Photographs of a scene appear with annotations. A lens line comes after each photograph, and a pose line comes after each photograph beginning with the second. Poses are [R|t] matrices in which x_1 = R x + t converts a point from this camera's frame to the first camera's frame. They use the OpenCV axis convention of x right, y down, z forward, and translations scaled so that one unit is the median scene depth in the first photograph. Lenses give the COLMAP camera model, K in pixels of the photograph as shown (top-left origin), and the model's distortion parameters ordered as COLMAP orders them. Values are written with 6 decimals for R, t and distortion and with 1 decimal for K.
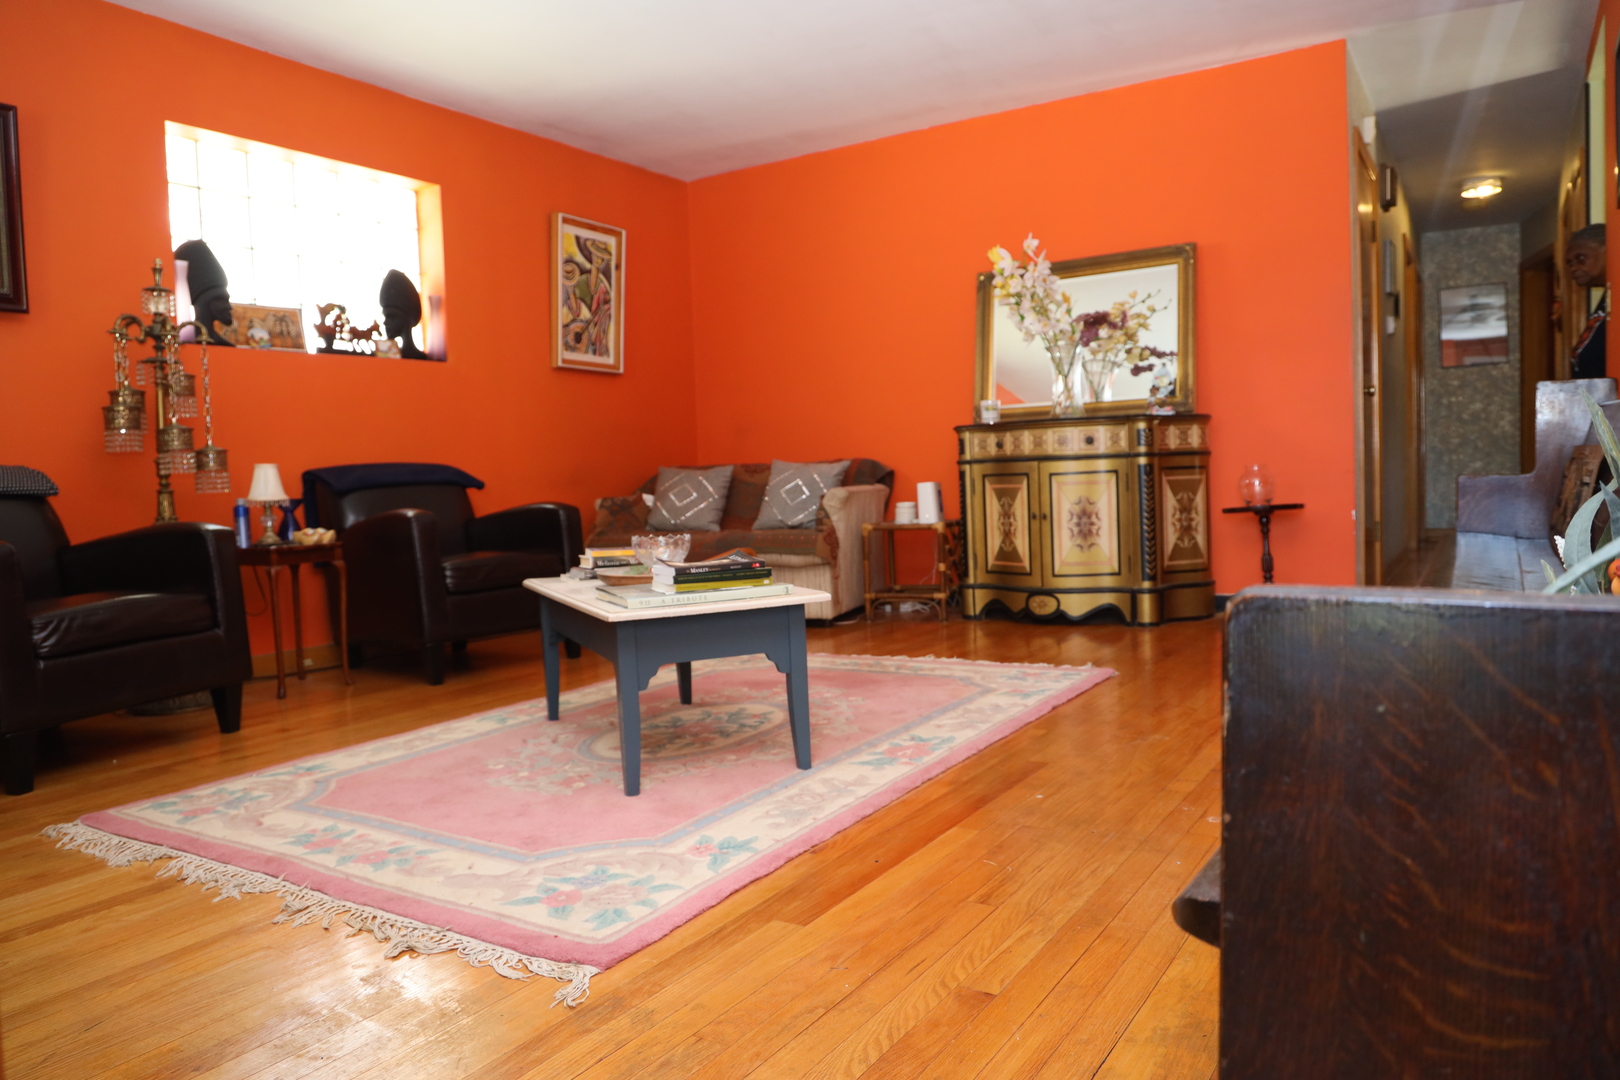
lens RADIAL K [[1107.3, 0, 817.4], [0, 1107.3, 538.5], [0, 0, 1]] dist [-0.097000, 0.072417]
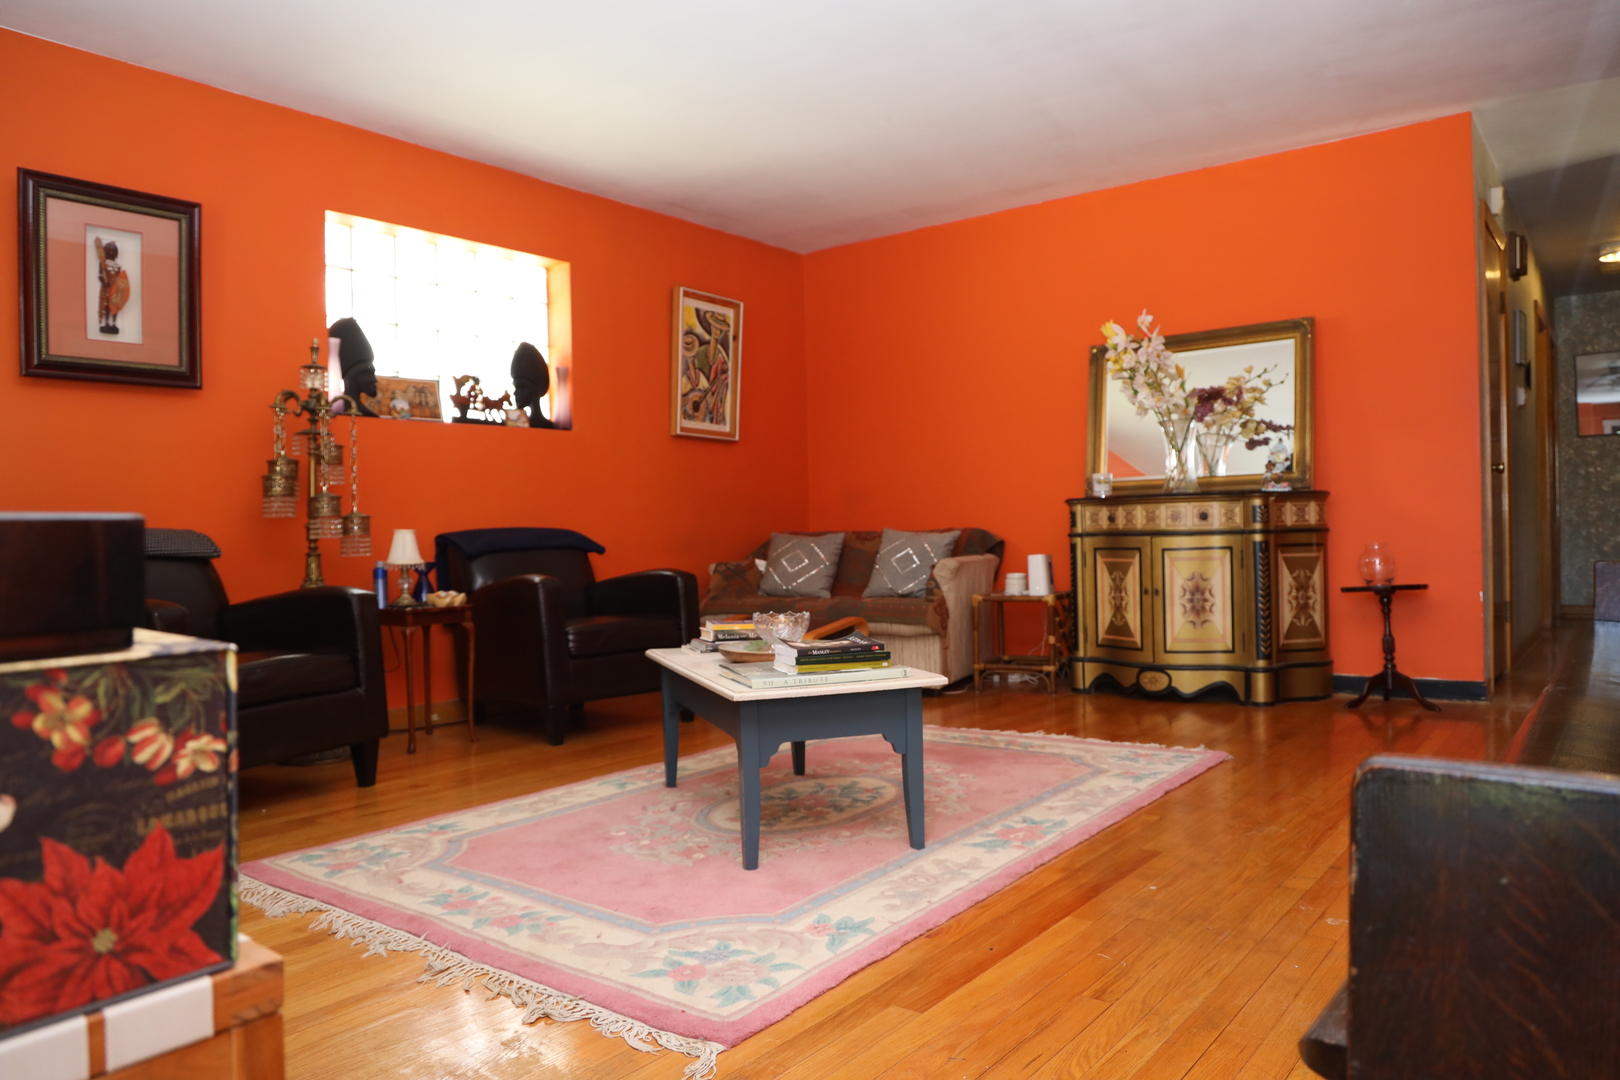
lens RADIAL K [[1108.0, 0, 813.0], [0, 1108.0, 542.2], [0, 0, 1]] dist [-0.101641, 0.079326]
pose [[0.995173, 0.016862, -0.096681, -0.009353], [-0.021286, 0.998764, -0.044915, -0.016591], [0.095804, 0.046756, 0.994301, -0.020007]]
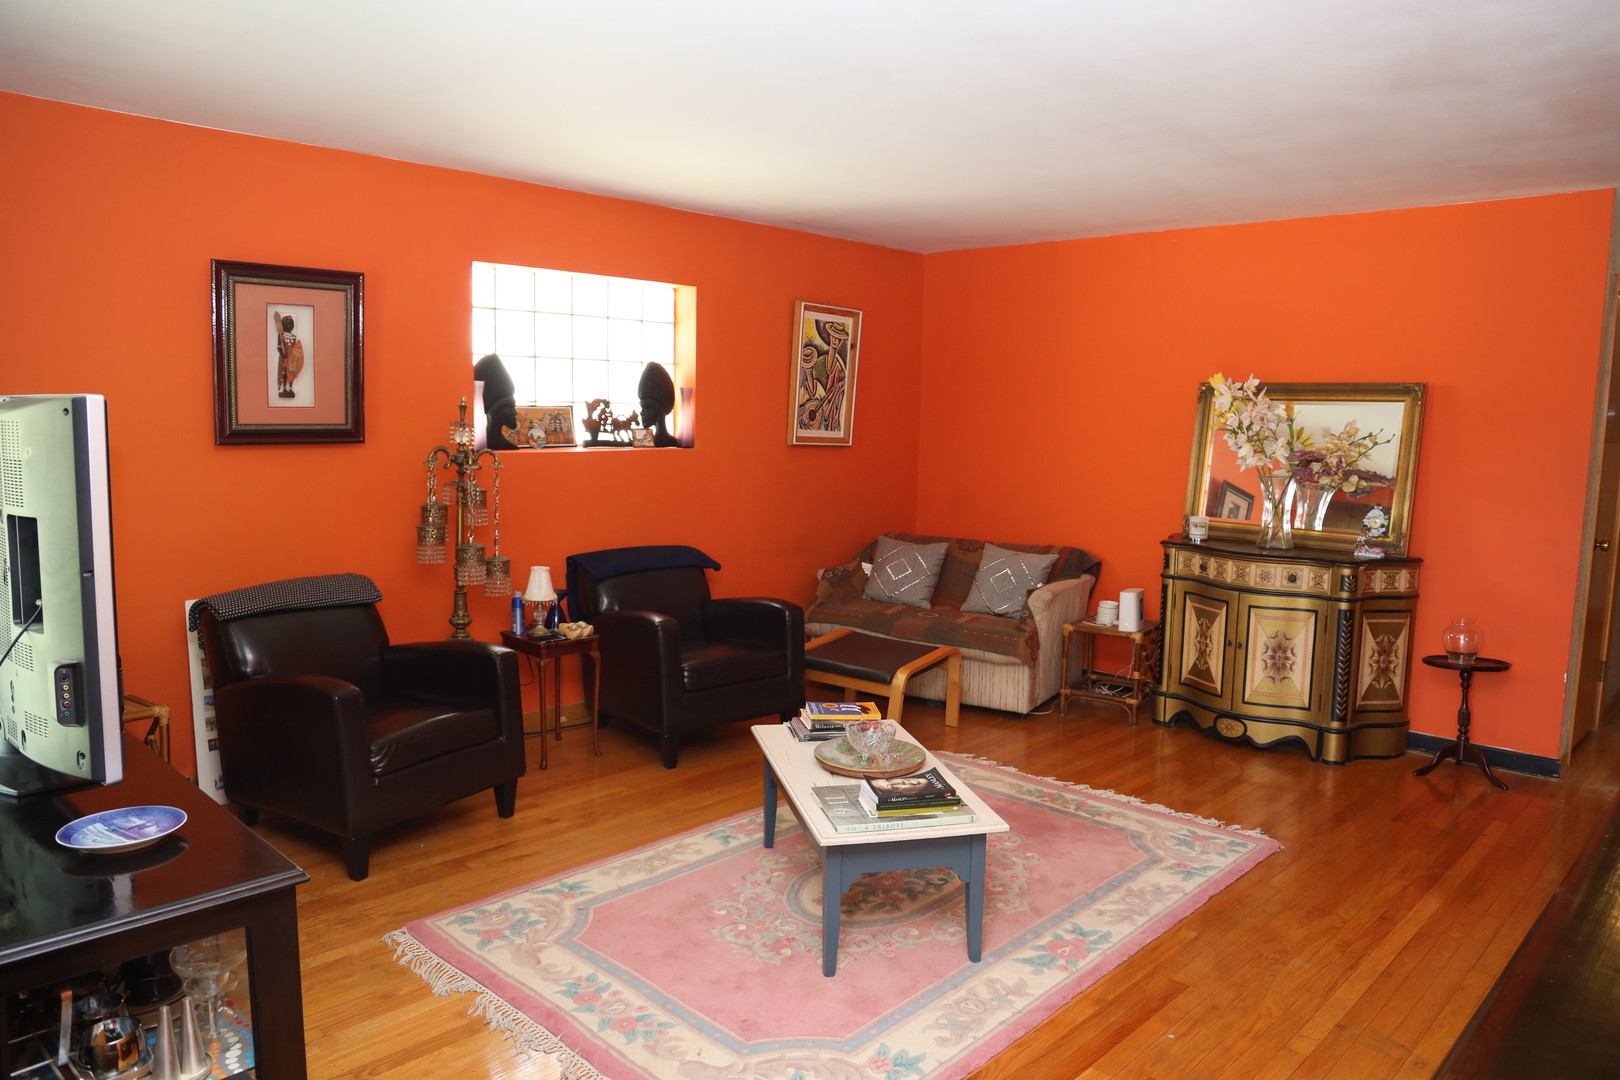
lens RADIAL K [[1107.3, 0, 817.4], [0, 1107.3, 538.5], [0, 0, 1]] dist [-0.097000, 0.072417]
pose [[0.978038, 0.082362, -0.191463, 0.006644], [-0.070667, 0.995238, 0.067138, -0.197110], [0.196081, -0.052134, 0.979201, -0.097040]]
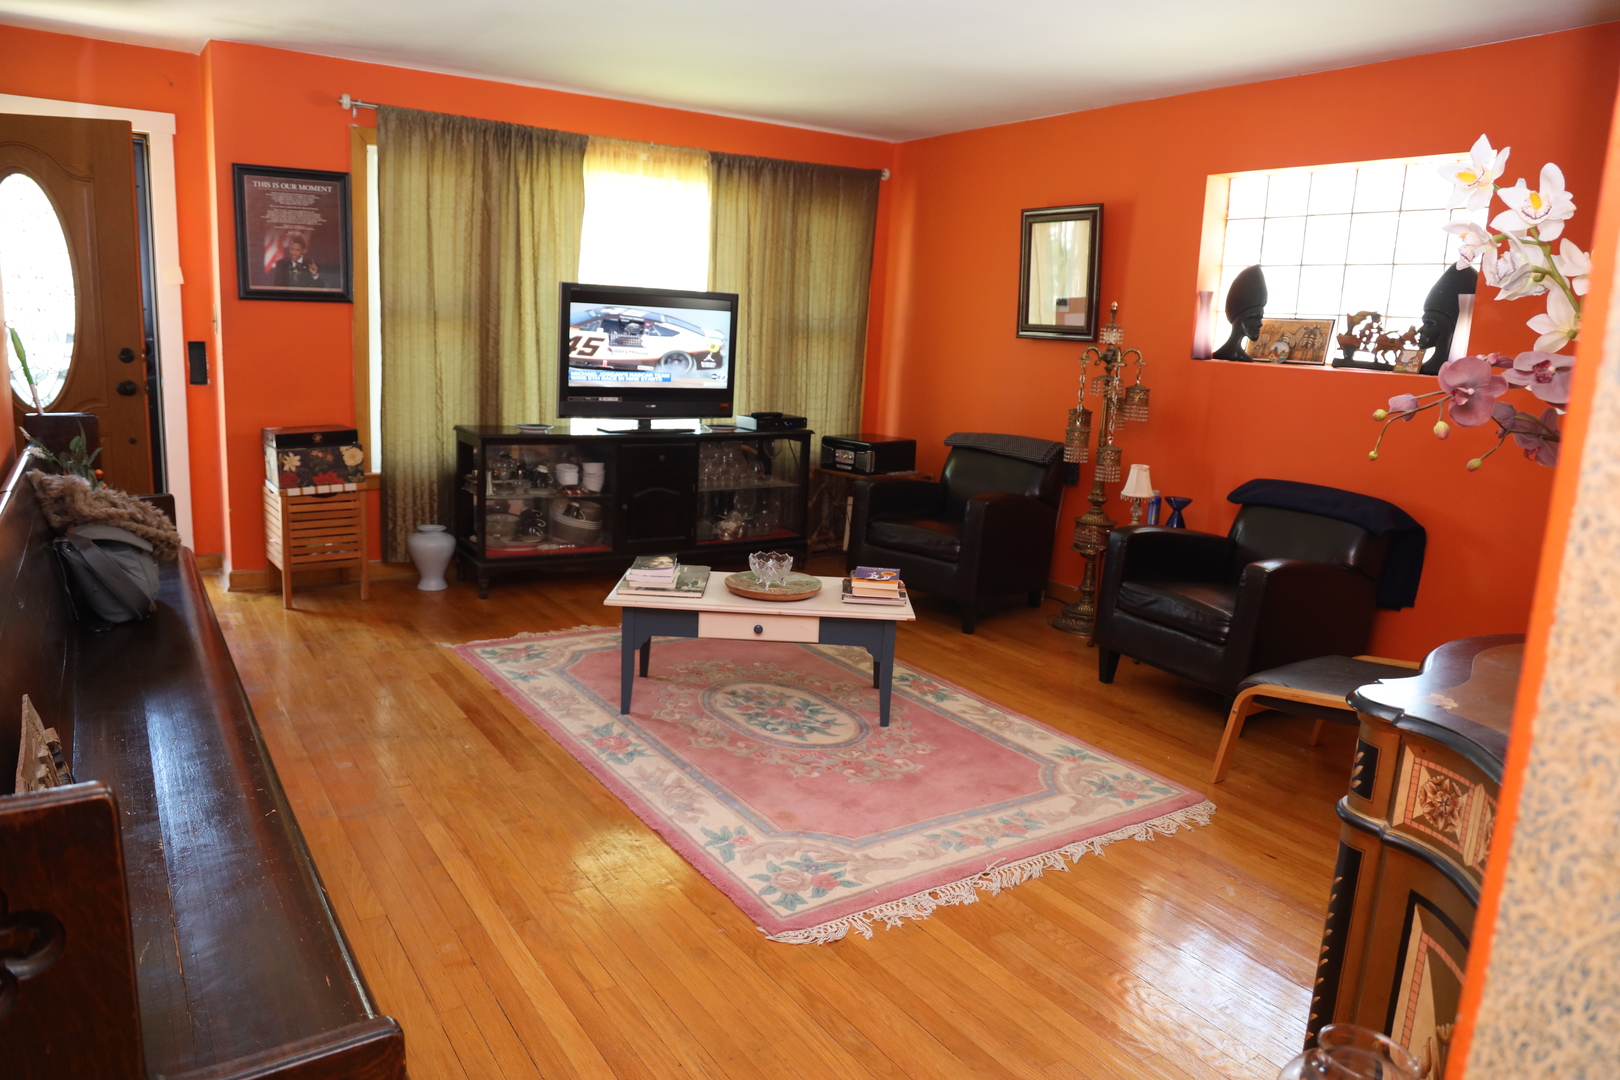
lens RADIAL K [[1107.3, 0, 817.4], [0, 1107.3, 538.5], [0, 0, 1]] dist [-0.097000, 0.072417]
pose [[-0.408211, 0.199981, -0.890714, 0.751401], [-0.078721, 0.964365, 0.252594, -0.269602], [0.909487, 0.173229, -0.377921, 1.136801]]
